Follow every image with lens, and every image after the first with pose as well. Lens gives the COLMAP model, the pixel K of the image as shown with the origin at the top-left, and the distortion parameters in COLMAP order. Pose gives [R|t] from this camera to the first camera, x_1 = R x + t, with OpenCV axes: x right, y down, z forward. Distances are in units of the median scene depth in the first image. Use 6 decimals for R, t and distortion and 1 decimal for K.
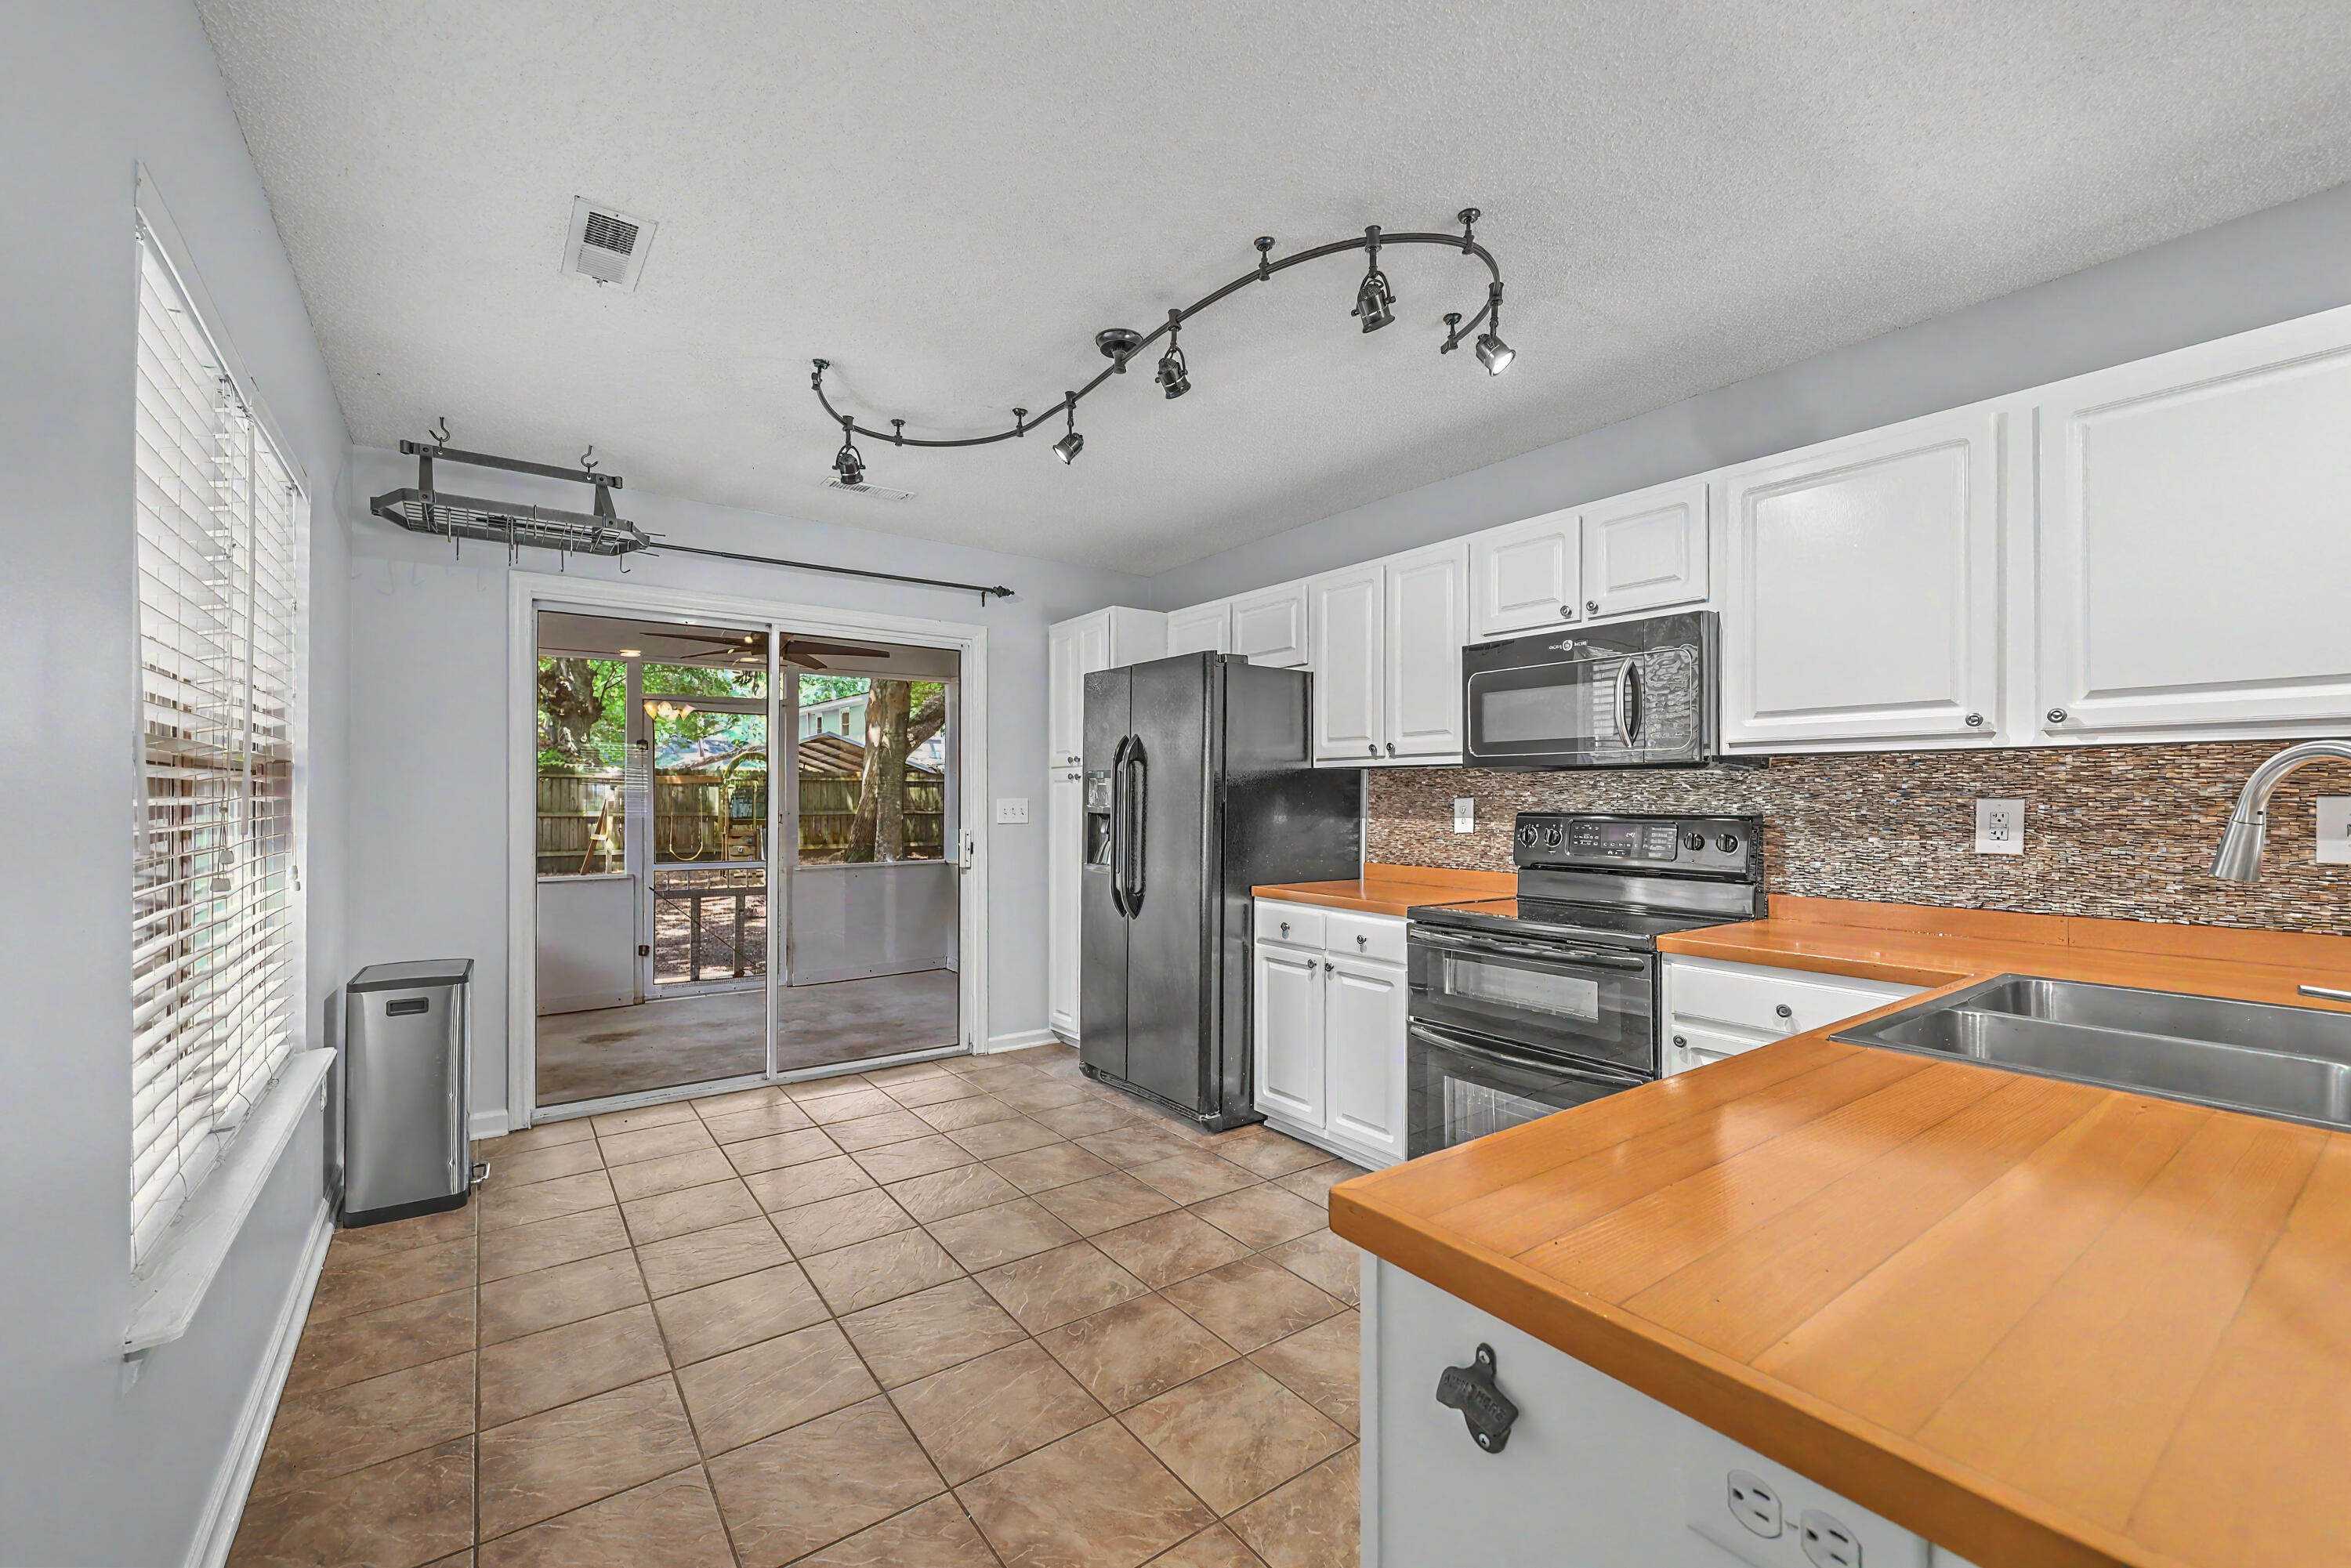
lens RADIAL K [[965.0, 0, 1180.5], [0, 965.0, 792.0], [0, 0, 1]] dist [0.002175, -0.000189]
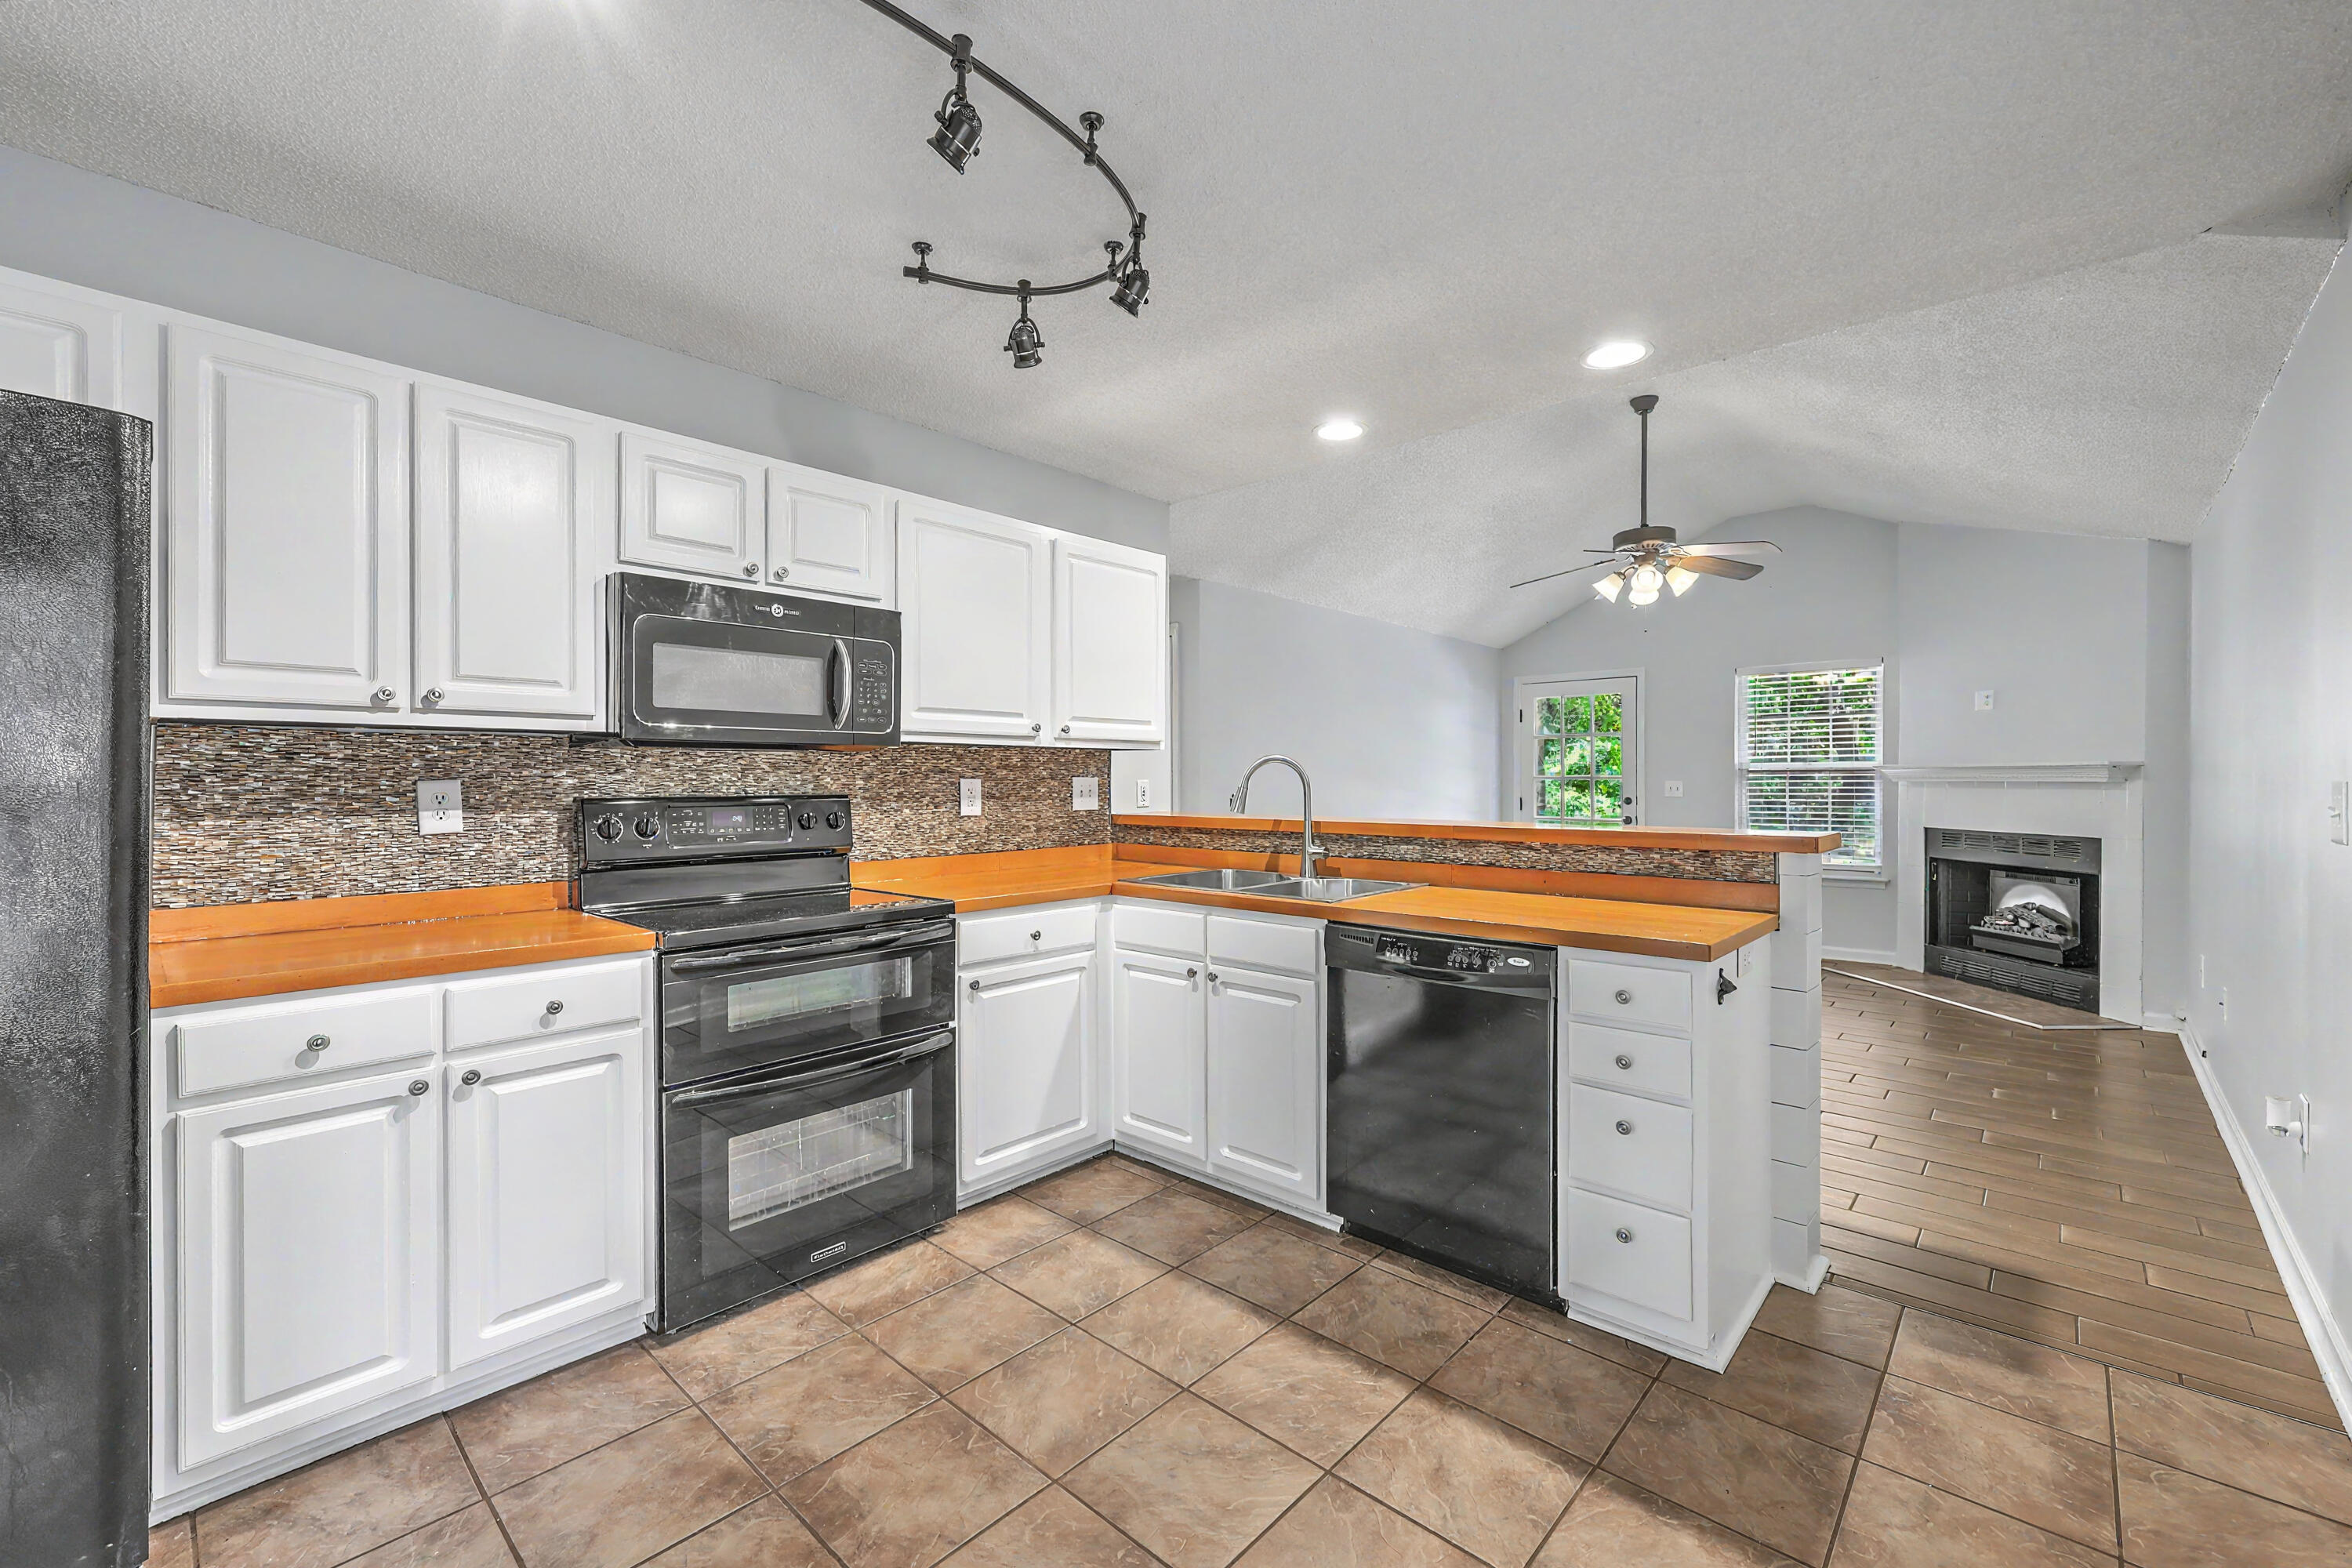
lens RADIAL K [[965.4, 0, 1168.2], [0, 965.4, 780.5], [0, 0, 1]] dist [0.002175, -0.000189]
pose [[-0.190677, -0.005057, 0.981640, -0.528865], [-0.004800, 0.999980, 0.004219, 0.001828], [-0.981641, -0.003907, -0.190697, 0.768811]]
